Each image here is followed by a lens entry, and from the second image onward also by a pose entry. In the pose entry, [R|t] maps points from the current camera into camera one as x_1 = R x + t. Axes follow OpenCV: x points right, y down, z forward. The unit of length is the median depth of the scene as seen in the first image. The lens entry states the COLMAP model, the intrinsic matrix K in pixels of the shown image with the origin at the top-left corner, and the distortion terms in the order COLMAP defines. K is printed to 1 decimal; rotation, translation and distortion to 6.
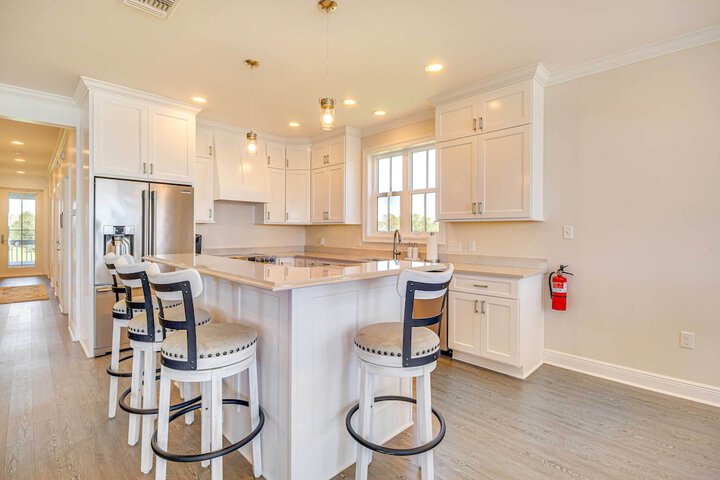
lens RADIAL K [[338.6, 0, 365.4], [0, 338.6, 230.1], [0, 0, 1]] dist [0.001669, 0.000280]
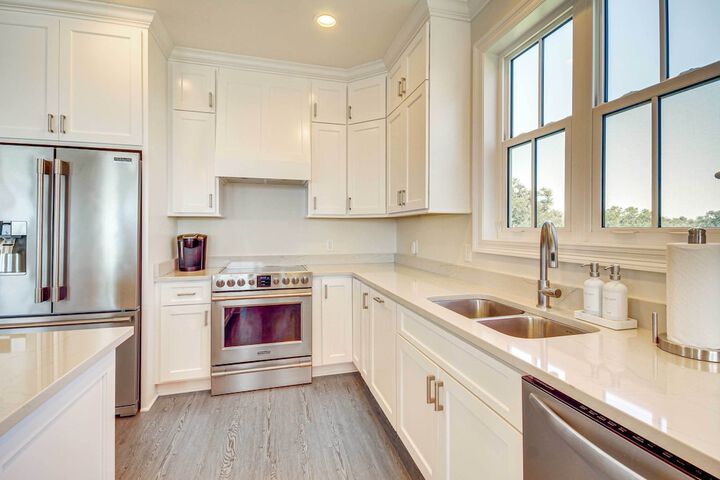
lens RADIAL K [[338.6, 0, 365.4], [0, 338.6, 230.1], [0, 0, 1]] dist [0.001669, 0.000280]
pose [[0.871029, -0.002162, -0.491227, 0.088397], [0.004240, 0.999986, 0.003117, 0.003847], [0.491214, -0.004798, 0.871026, 0.545956]]
